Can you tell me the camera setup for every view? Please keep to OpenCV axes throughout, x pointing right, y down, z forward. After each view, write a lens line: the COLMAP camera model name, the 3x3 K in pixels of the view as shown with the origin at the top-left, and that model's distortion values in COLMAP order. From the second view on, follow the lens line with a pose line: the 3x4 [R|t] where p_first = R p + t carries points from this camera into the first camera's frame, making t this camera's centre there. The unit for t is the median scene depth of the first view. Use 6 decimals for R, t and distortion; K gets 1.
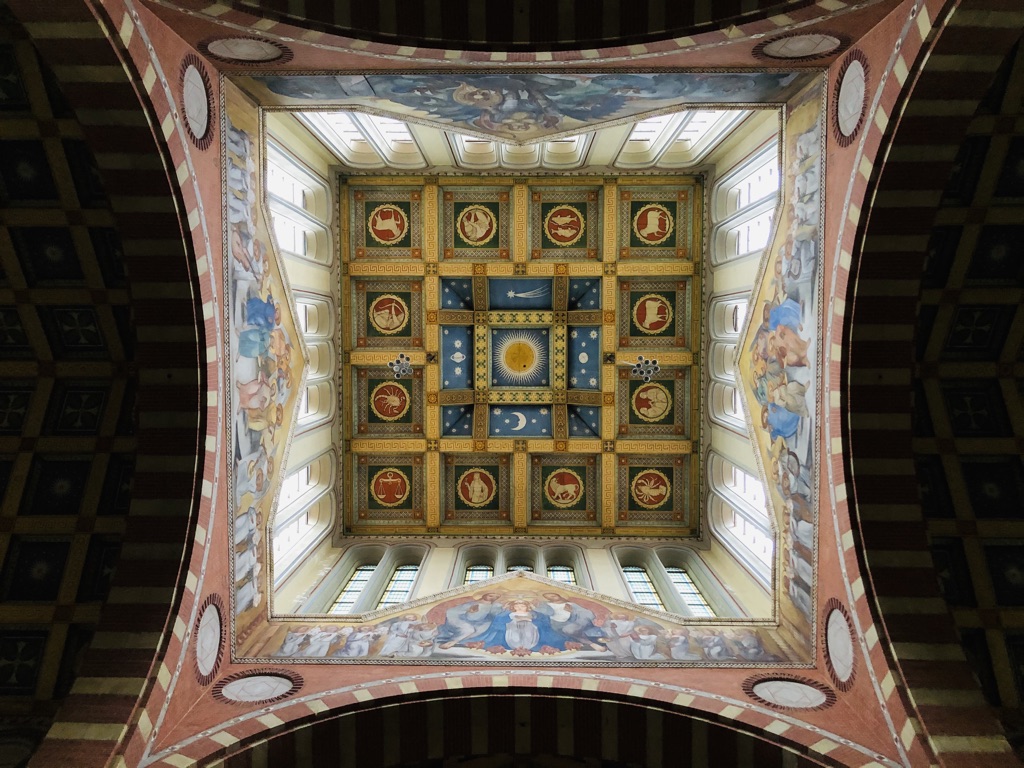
lens RADIAL K [[829.1, 0, 505.6], [0, 829.1, 380.8], [0, 0, 1]] dist [0.059040, -0.059454]
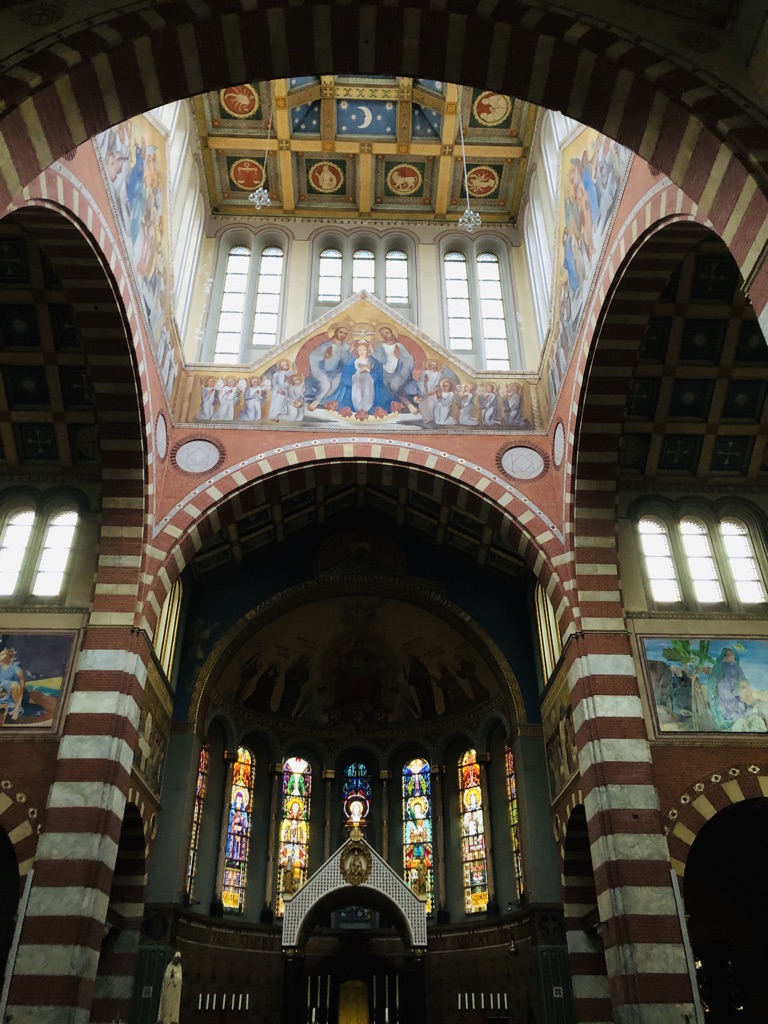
lens RADIAL K [[829.1, 0, 386.0], [0, 829.1, 503.8], [0, 0, 1]] dist [0.059040, -0.059454]
pose [[0.999167, 0.002528, 0.040730, 0.001145], [-0.034010, 0.603175, 0.796884, -0.647660], [-0.022553, -0.797605, 0.602758, -0.036247]]
